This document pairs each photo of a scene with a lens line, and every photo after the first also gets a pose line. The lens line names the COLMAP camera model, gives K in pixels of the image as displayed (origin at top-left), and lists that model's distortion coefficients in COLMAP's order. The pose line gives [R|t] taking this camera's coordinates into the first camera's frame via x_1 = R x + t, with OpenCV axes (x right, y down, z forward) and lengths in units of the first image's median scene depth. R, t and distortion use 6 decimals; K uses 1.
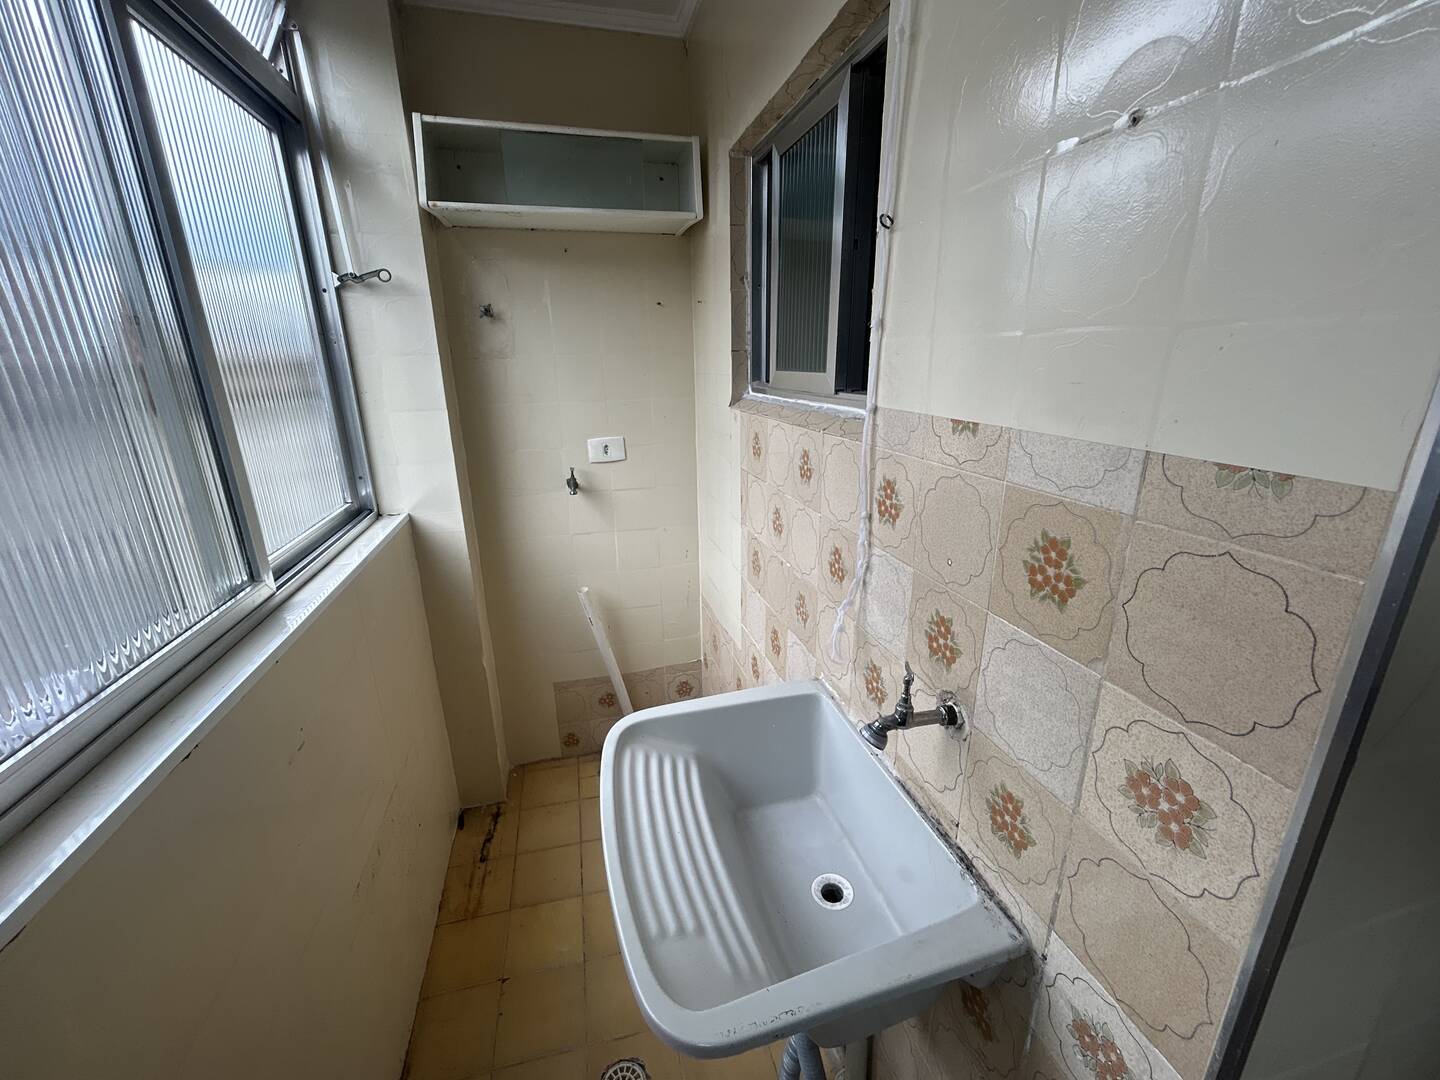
lens RADIAL K [[584.7, 0, 721.7], [0, 584.7, 541.5], [0, 0, 1]] dist [0.000184, 0.000054]
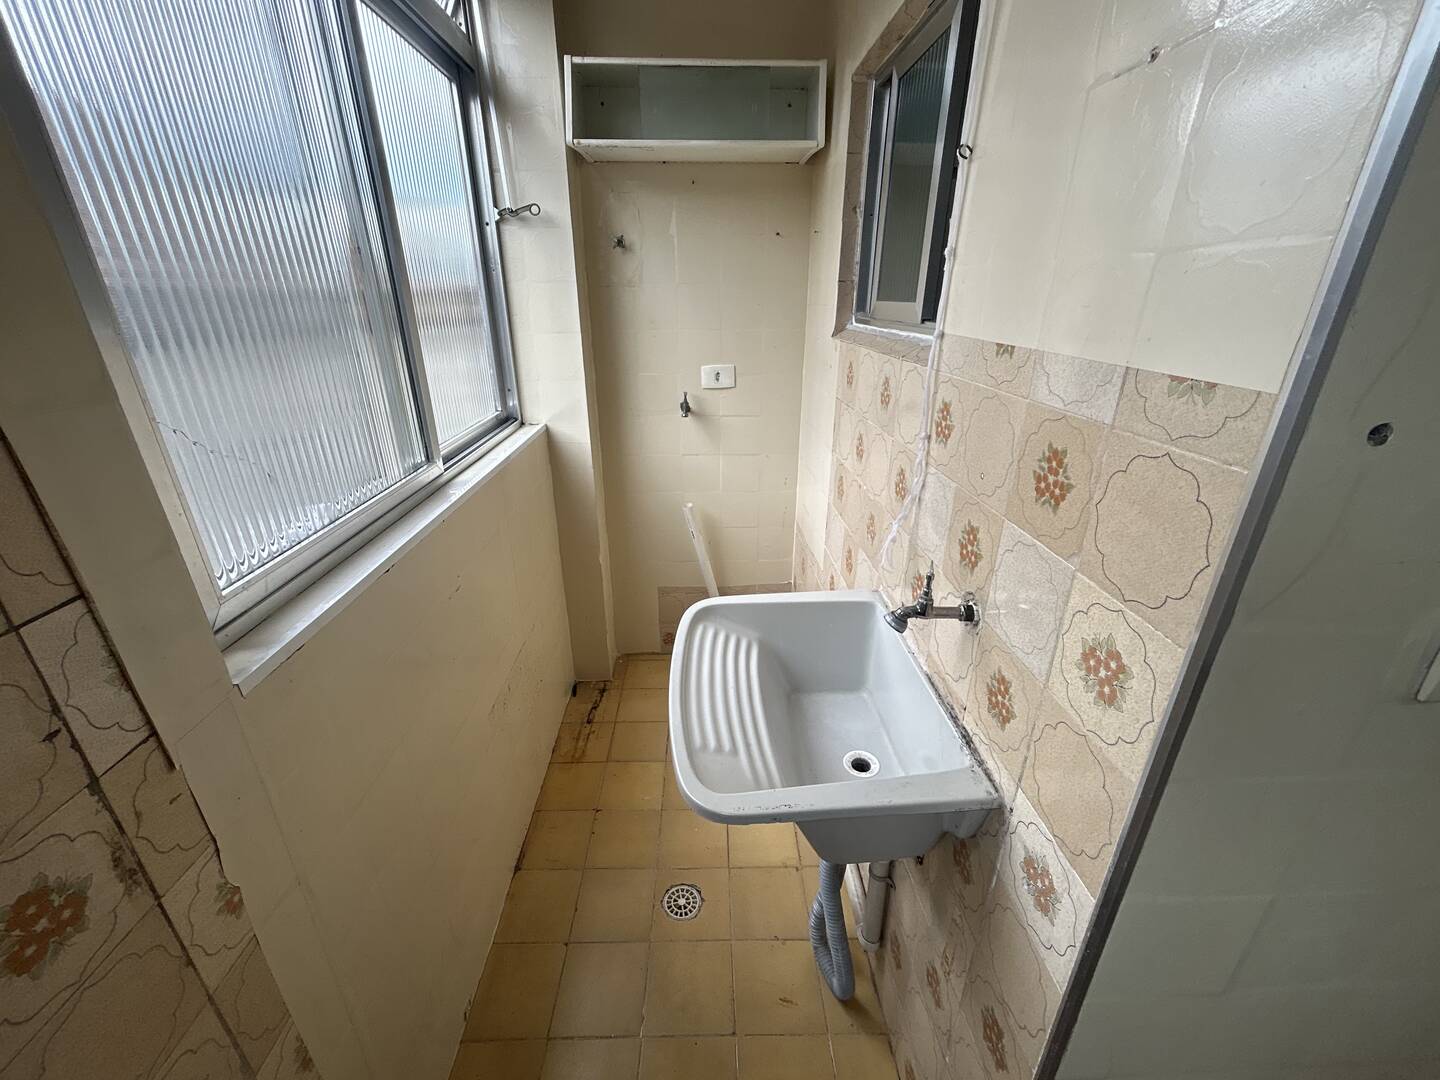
lens RADIAL K [[584.7, 0, 720.7], [0, 584.7, 540.4], [0, 0, 1]] dist [0.000184, 0.000054]
pose [[0.975417, 0.097195, -0.197777, 0.077956], [-0.077655, 0.991512, 0.104278, 0.045298], [0.206233, -0.086356, 0.974685, -0.111439]]
